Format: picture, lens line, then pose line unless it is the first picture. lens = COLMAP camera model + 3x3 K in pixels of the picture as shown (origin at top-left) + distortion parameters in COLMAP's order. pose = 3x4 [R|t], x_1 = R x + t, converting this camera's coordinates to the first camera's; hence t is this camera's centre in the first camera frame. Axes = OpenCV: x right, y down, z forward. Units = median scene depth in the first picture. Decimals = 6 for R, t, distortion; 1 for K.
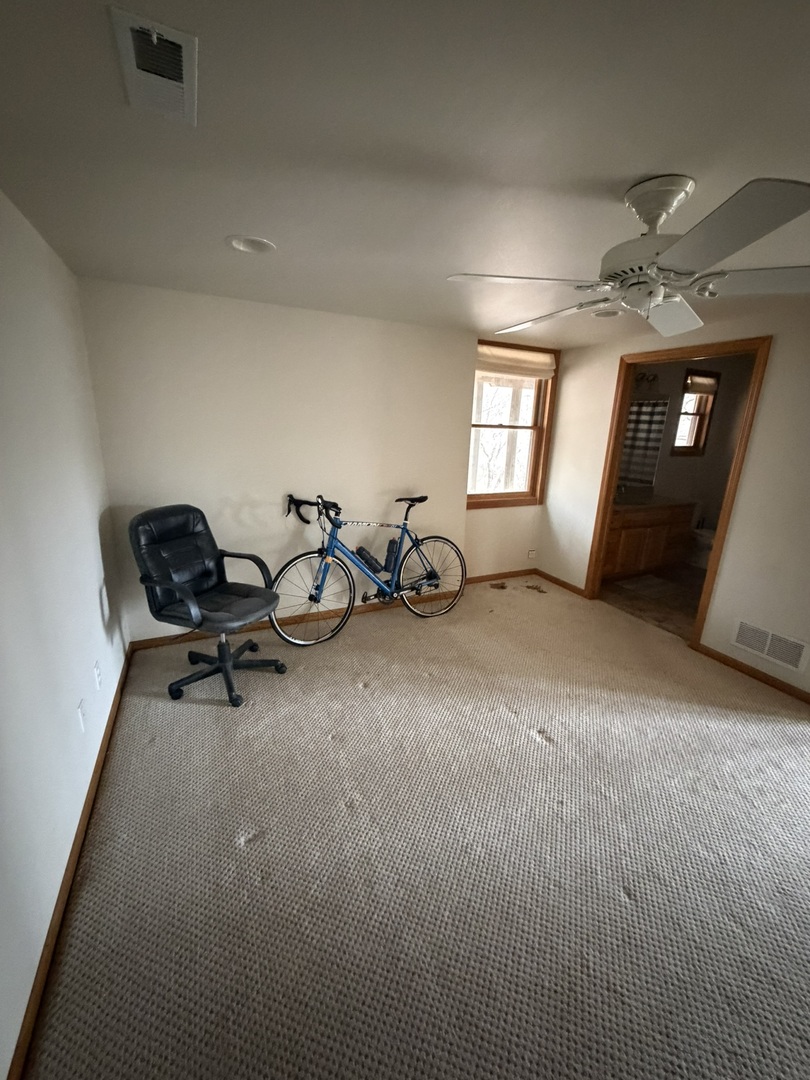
lens RADIAL K [[429.0, 0, 402.8], [0, 429.0, 537.2], [0, 0, 1]] dist [-0.002166, 0.000233]
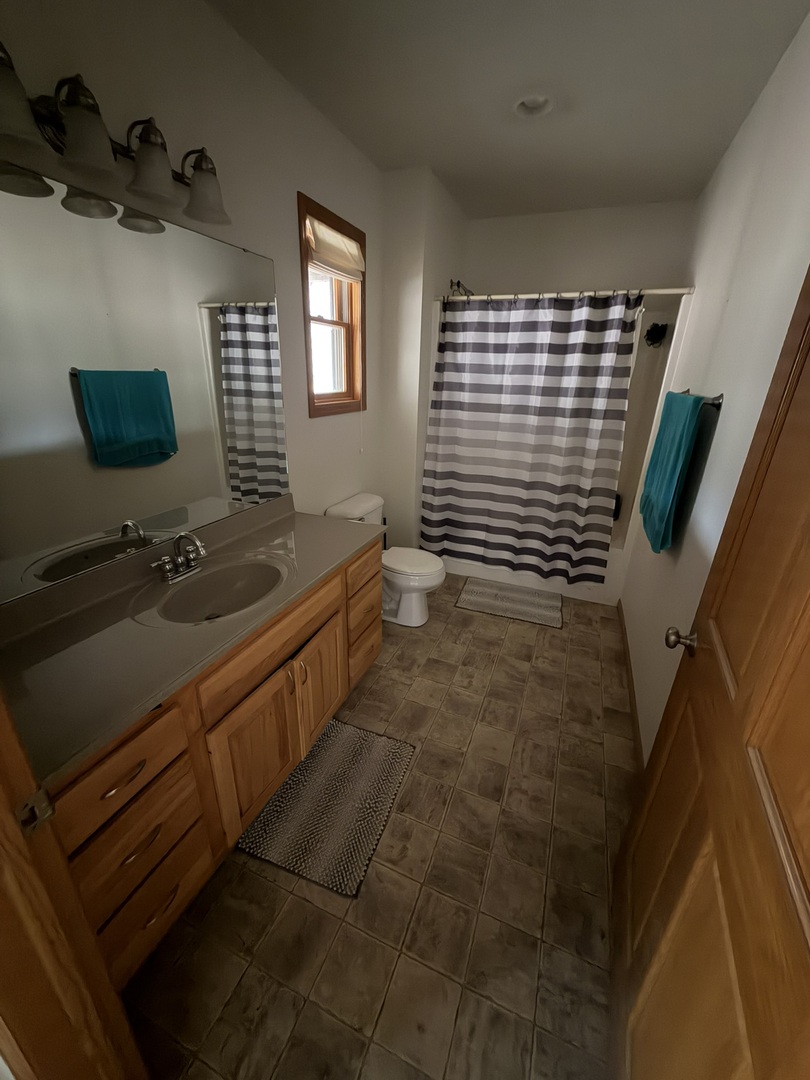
lens RADIAL K [[429.0, 0, 399.6], [0, 429.0, 542.3], [0, 0, 1]] dist [-0.002166, 0.000233]
pose [[0.742683, -0.262982, 0.615843, 0.512953], [0.173117, 0.963797, 0.202795, -0.184927], [-0.646879, -0.044000, 0.761322, 0.791755]]
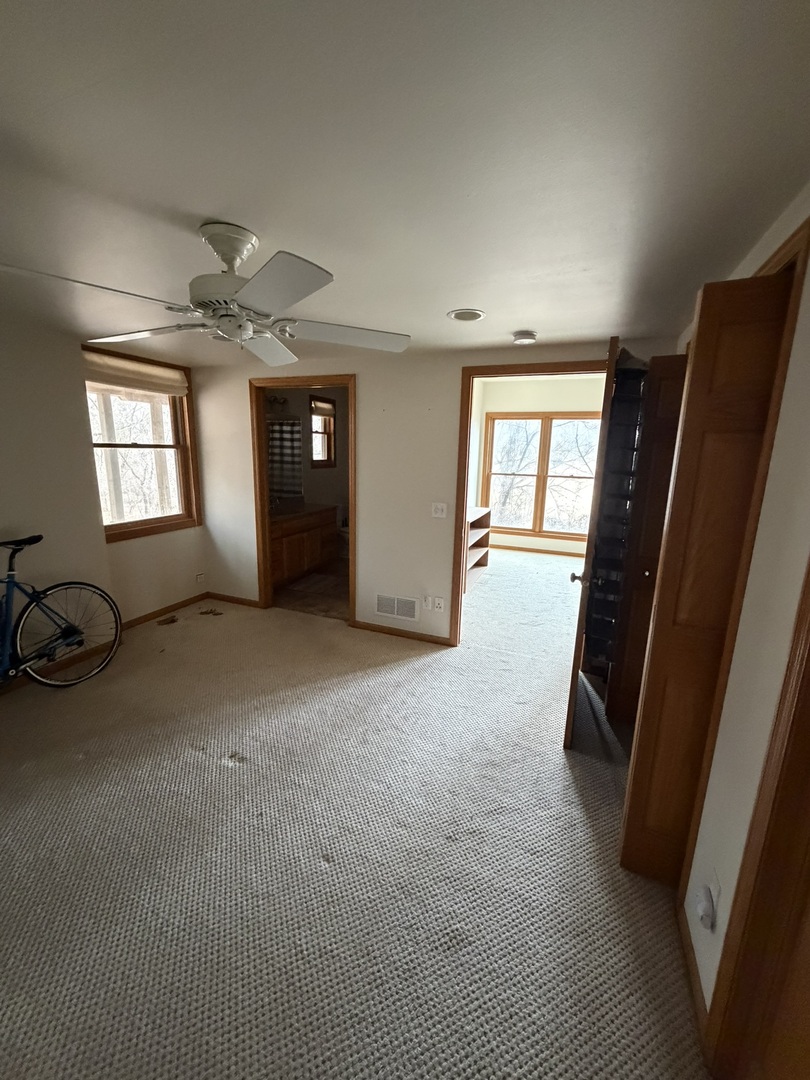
lens RADIAL K [[429.0, 0, 405.2], [0, 429.0, 536.9], [0, 0, 1]] dist [-0.002166, 0.000233]
pose [[0.736426, -0.154073, 0.658739, 0.028110], [0.179596, 0.983307, 0.029210, 0.003899], [-0.652243, 0.096796, 0.751804, -0.021887]]
